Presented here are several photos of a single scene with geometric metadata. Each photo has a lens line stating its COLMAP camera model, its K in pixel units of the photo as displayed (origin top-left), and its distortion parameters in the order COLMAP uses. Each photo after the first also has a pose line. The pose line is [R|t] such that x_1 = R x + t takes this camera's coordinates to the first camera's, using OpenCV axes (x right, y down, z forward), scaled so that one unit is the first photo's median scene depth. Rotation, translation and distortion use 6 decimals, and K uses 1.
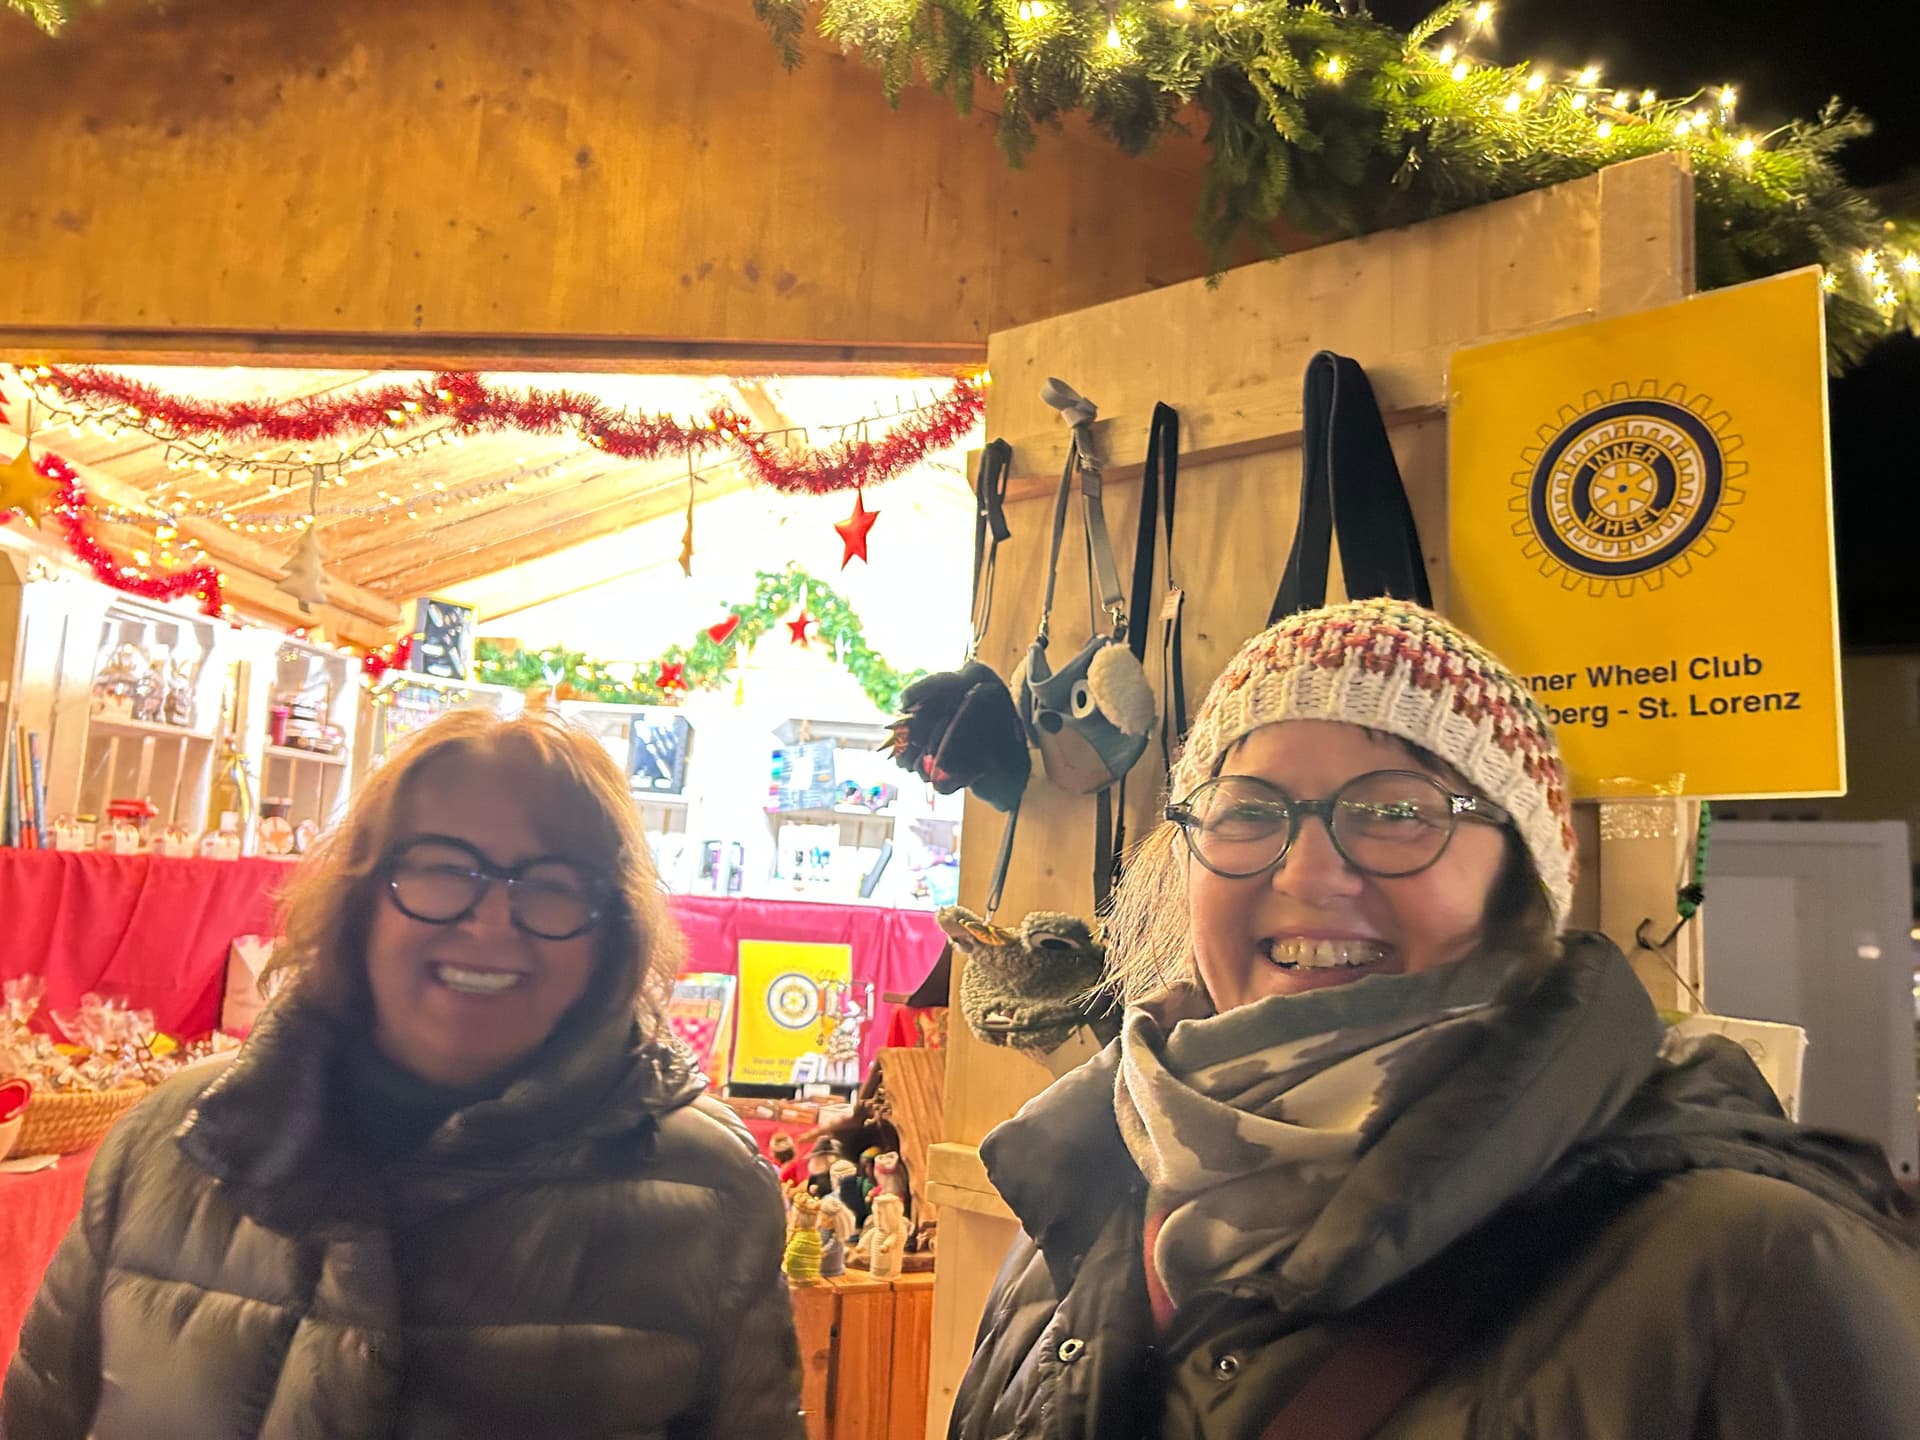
lens RADIAL K [[1419.6, 0, 982.3], [0, 1419.6, 757.8], [0, 0, 1]] dist [0.001284, -0.000604]
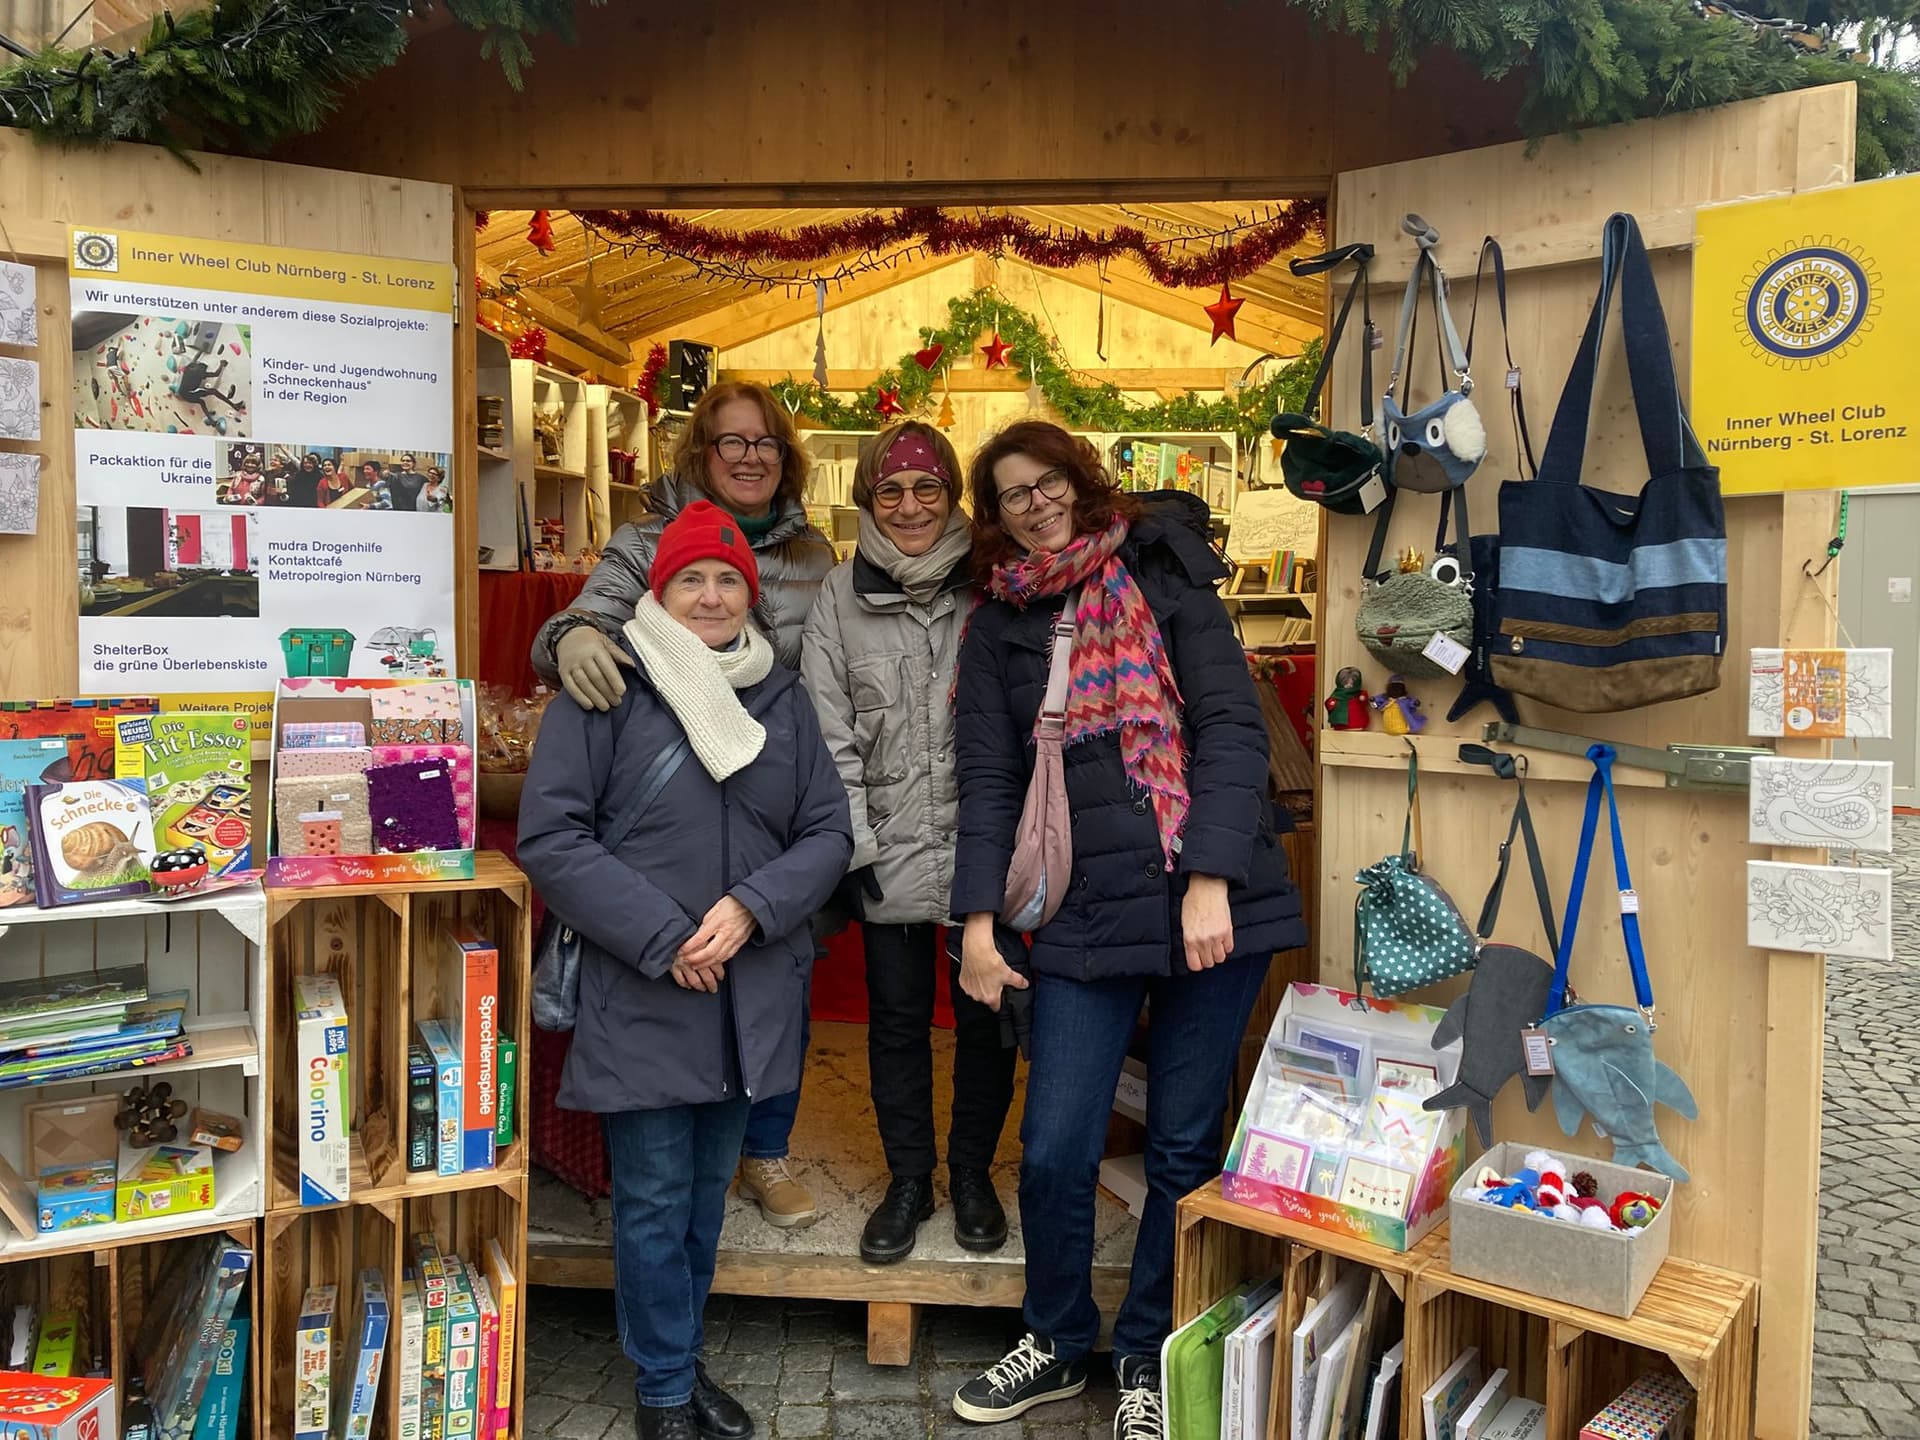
lens RADIAL K [[1511.4, 0, 960.0], [0, 1511.4, 720.0], [0, 0, 1]] dist [-0.001865, 0.002817]
pose [[0.998955, -0.039011, -0.023797, -0.327464], [0.042604, 0.983419, 0.176273, -0.039581], [0.016526, -0.177103, 0.984054, -0.536700]]
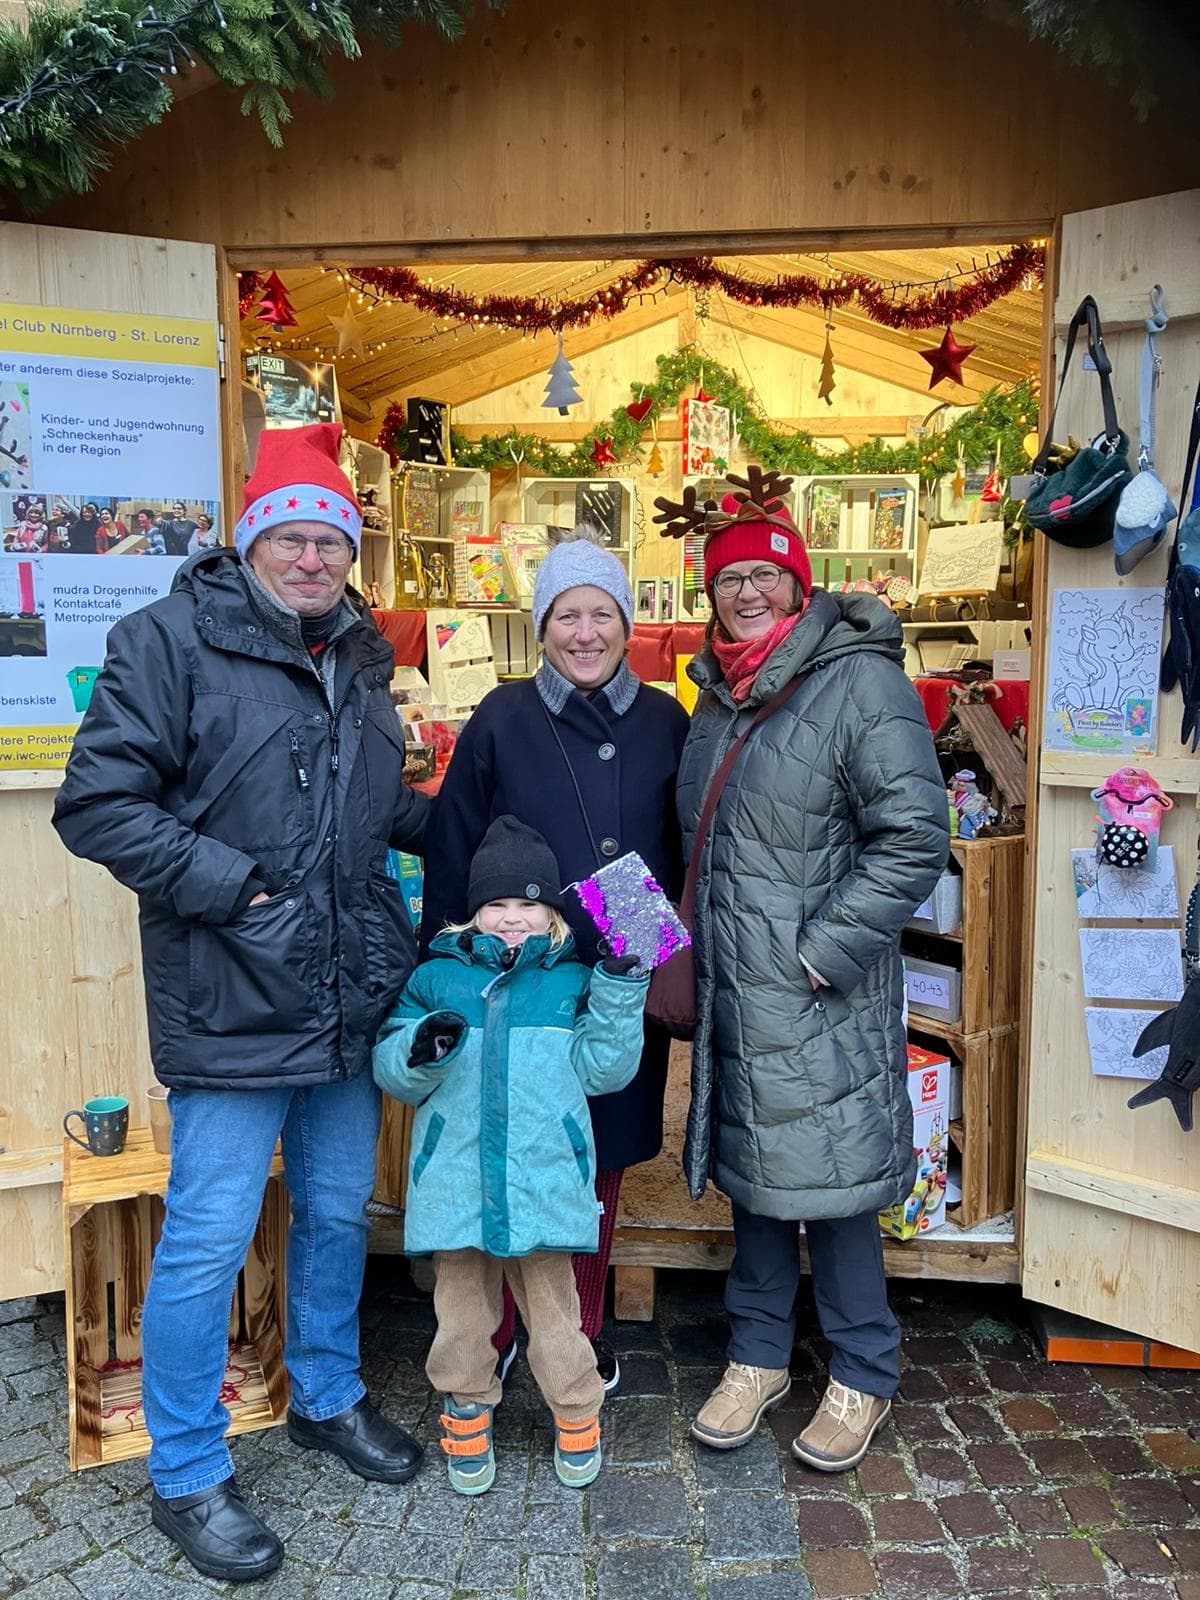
lens RADIAL K [[1272.7, 0, 618.7], [0, 1272.7, 801.5], [0, 0, 1]] dist [0.021548, -0.088044]
pose [[0.997906, -0.046768, -0.044683, -0.387760], [0.055889, 0.971187, 0.231673, -0.037128], [0.032561, -0.233685, 0.971767, -0.398471]]
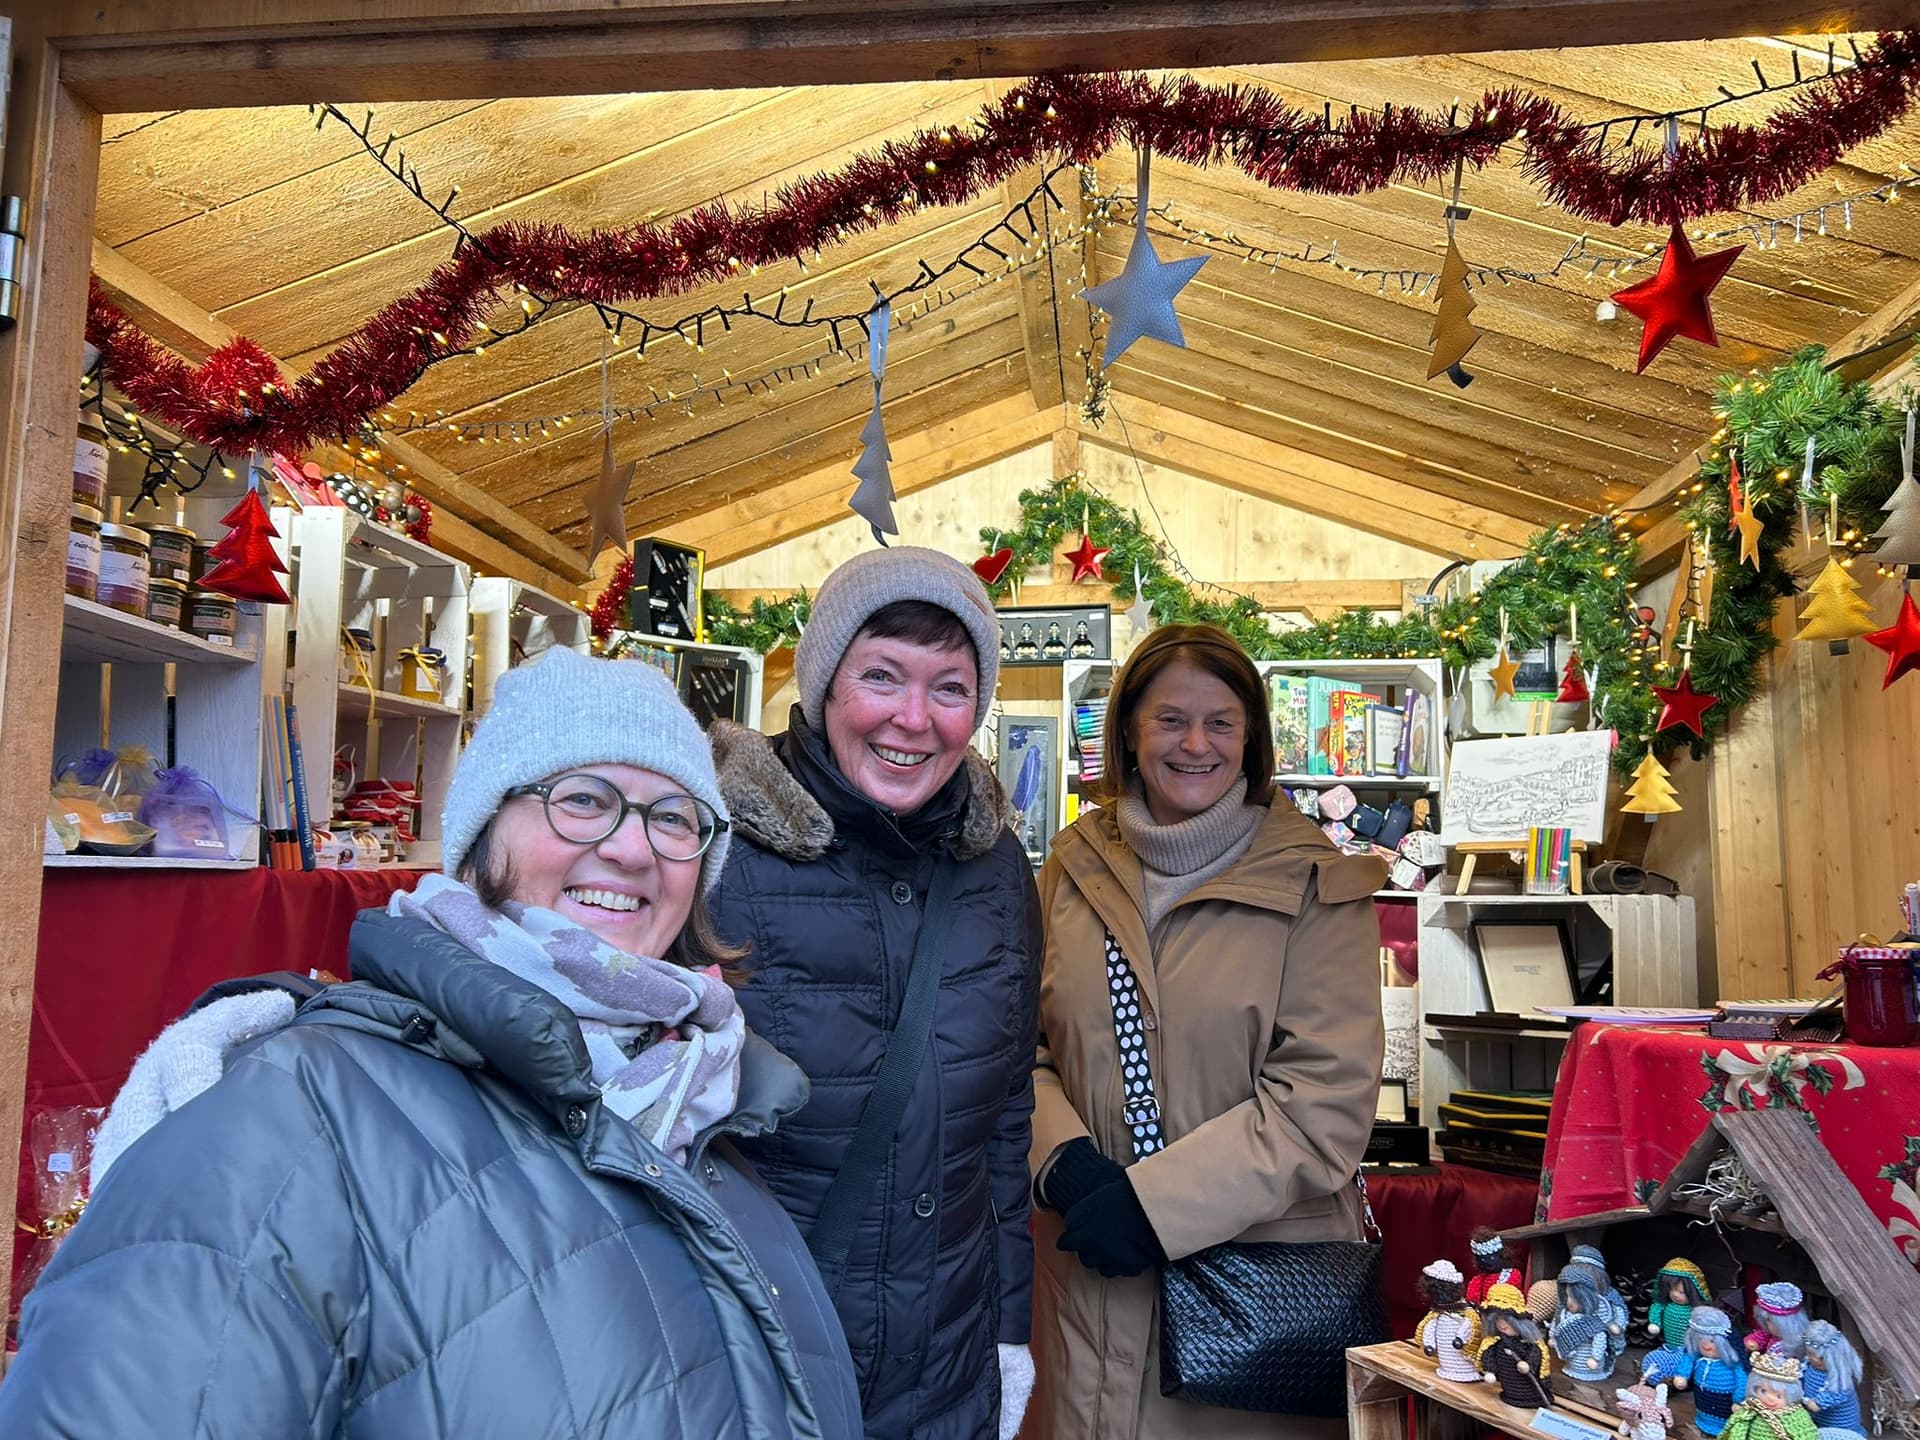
lens RADIAL K [[1442.0, 0, 956.9], [0, 1442.0, 751.5], [0, 0, 1]] dist [0.026354, -0.056012]
pose [[0.997865, -0.043900, -0.048358, -0.390807], [0.044366, 0.998978, 0.008605, 0.022249], [0.047931, -0.010732, 0.998793, 0.379646]]
